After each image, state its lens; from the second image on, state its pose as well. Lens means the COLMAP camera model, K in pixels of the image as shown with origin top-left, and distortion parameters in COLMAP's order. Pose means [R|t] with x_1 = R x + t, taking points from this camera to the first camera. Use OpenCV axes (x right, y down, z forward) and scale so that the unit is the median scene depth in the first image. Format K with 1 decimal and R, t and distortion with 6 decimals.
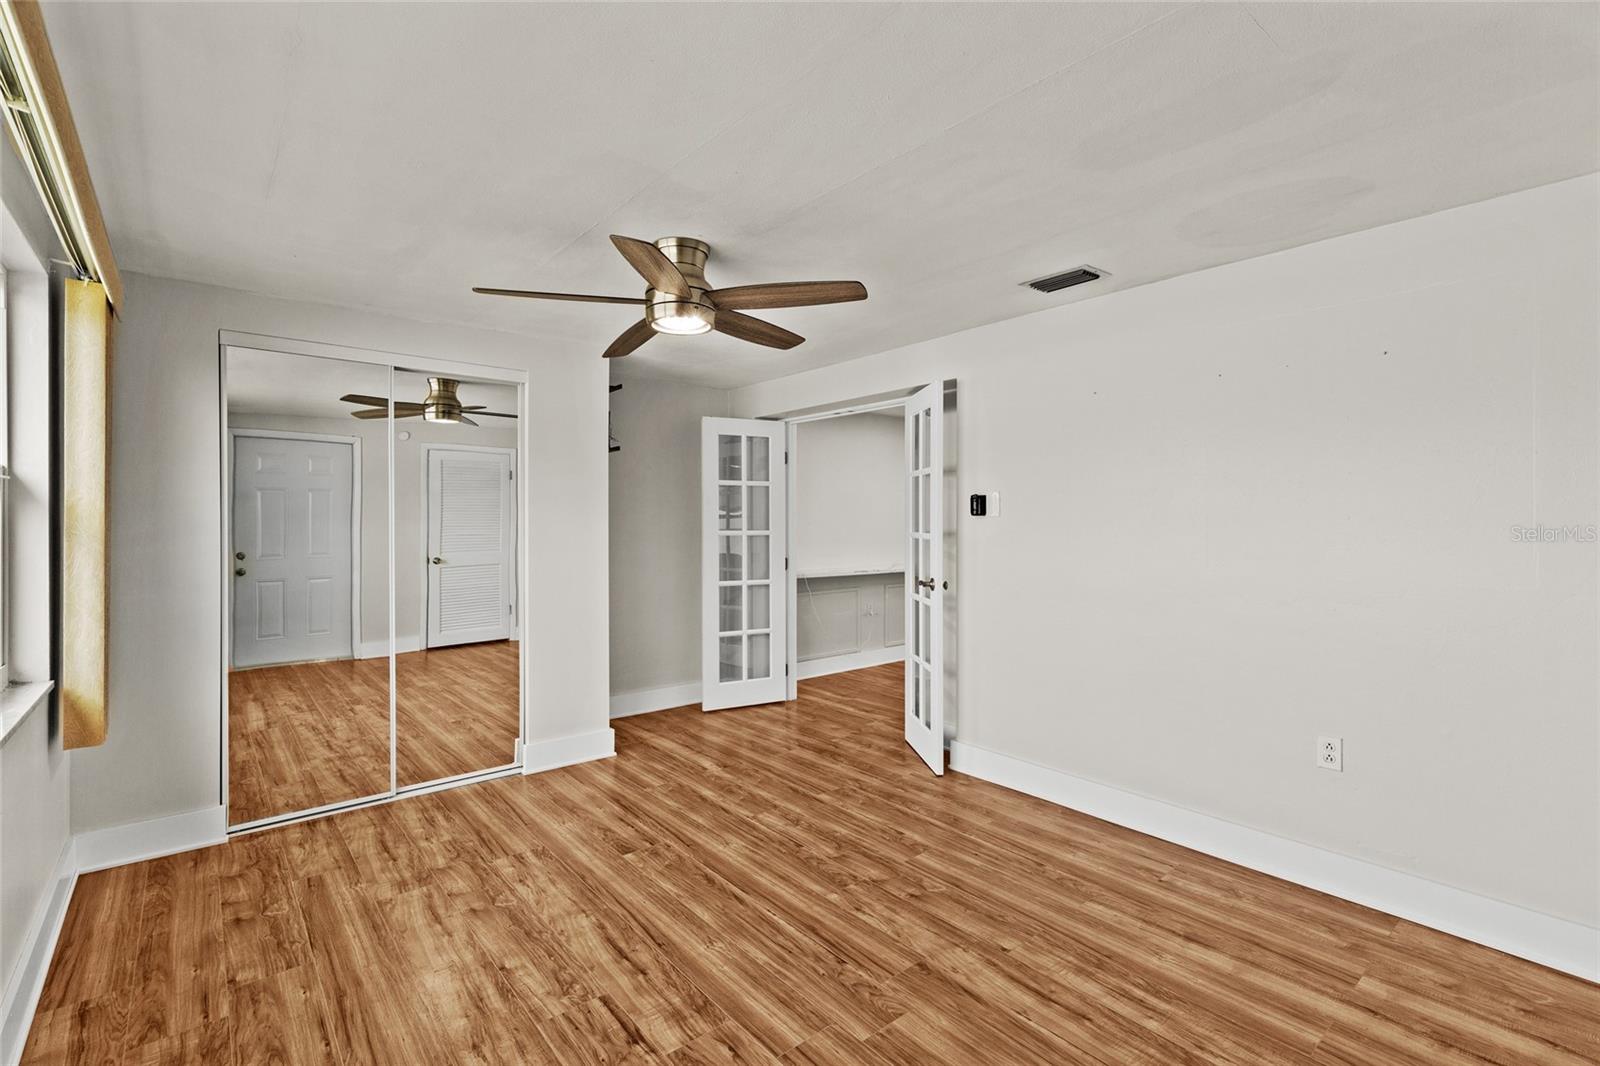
lens RADIAL K [[681.9, 0, 810.2], [0, 681.9, 529.5], [0, 0, 1]] dist [-0.025733, -0.000267]
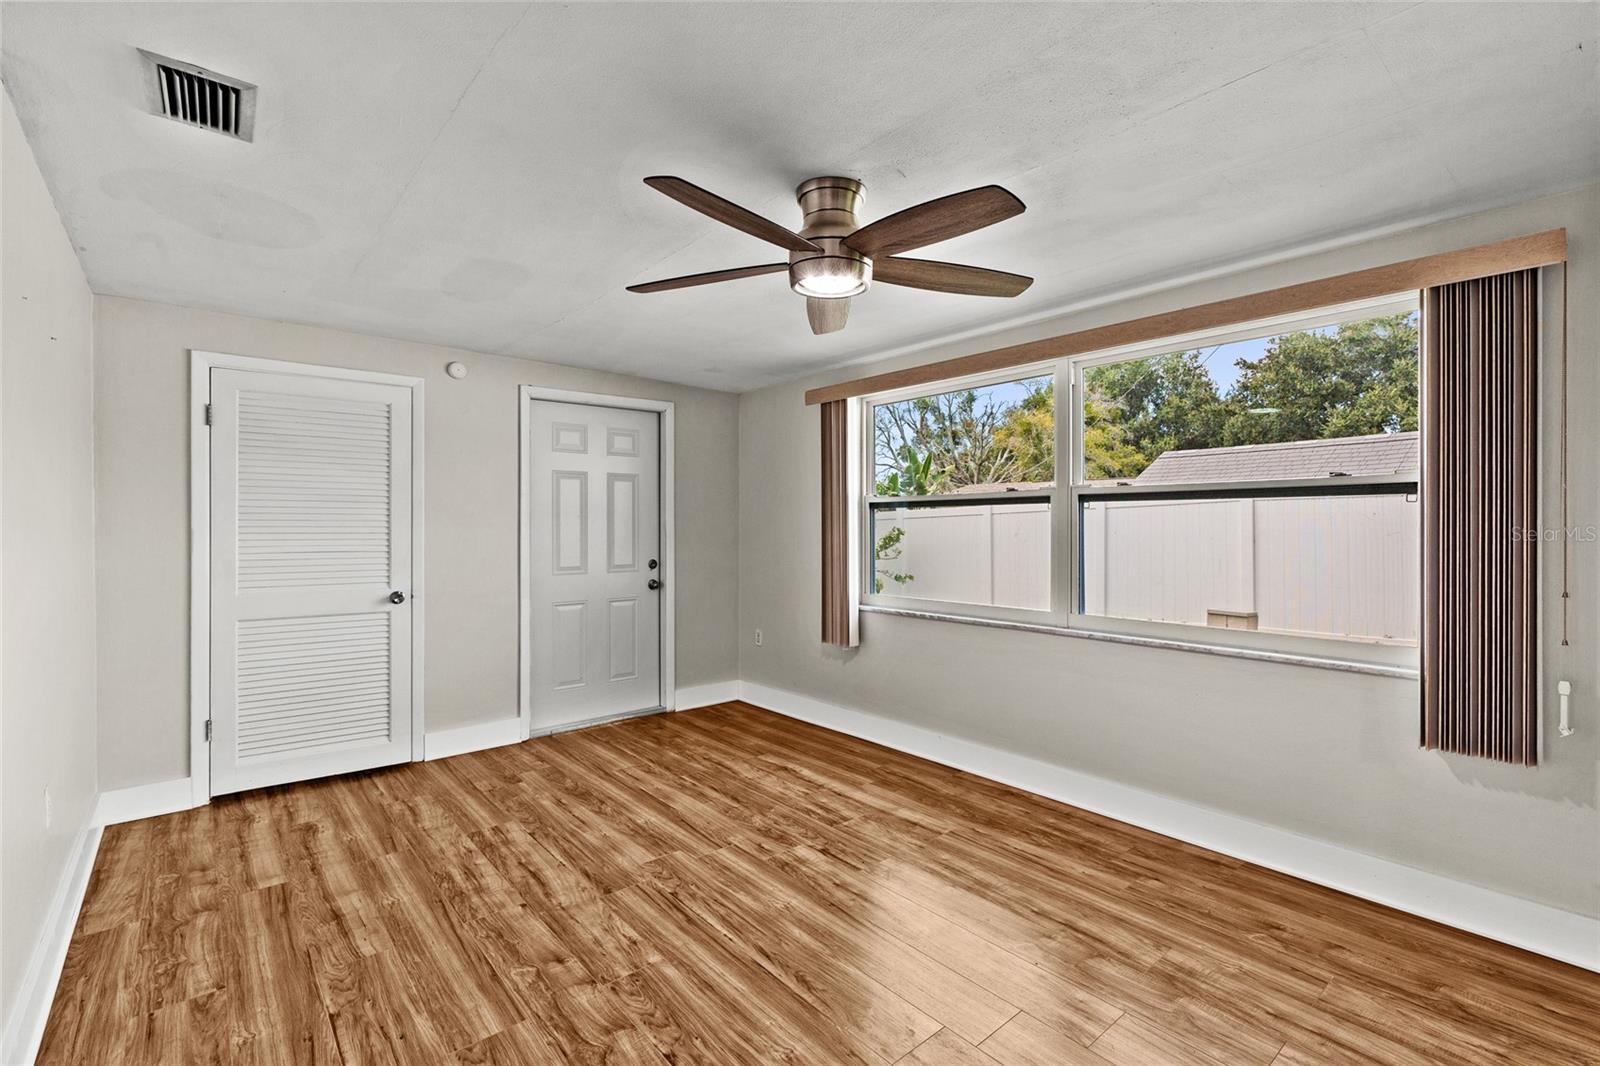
lens RADIAL K [[718.0, 0, 797.6], [0, 718.0, 529.3], [0, 0, 1]] dist [0.002194, -0.000476]
pose [[-0.999776, 0.003553, 0.020852, -0.182927], [0.003946, 0.999815, 0.018814, -0.019751], [-0.020782, 0.018892, -0.999606, 2.058847]]
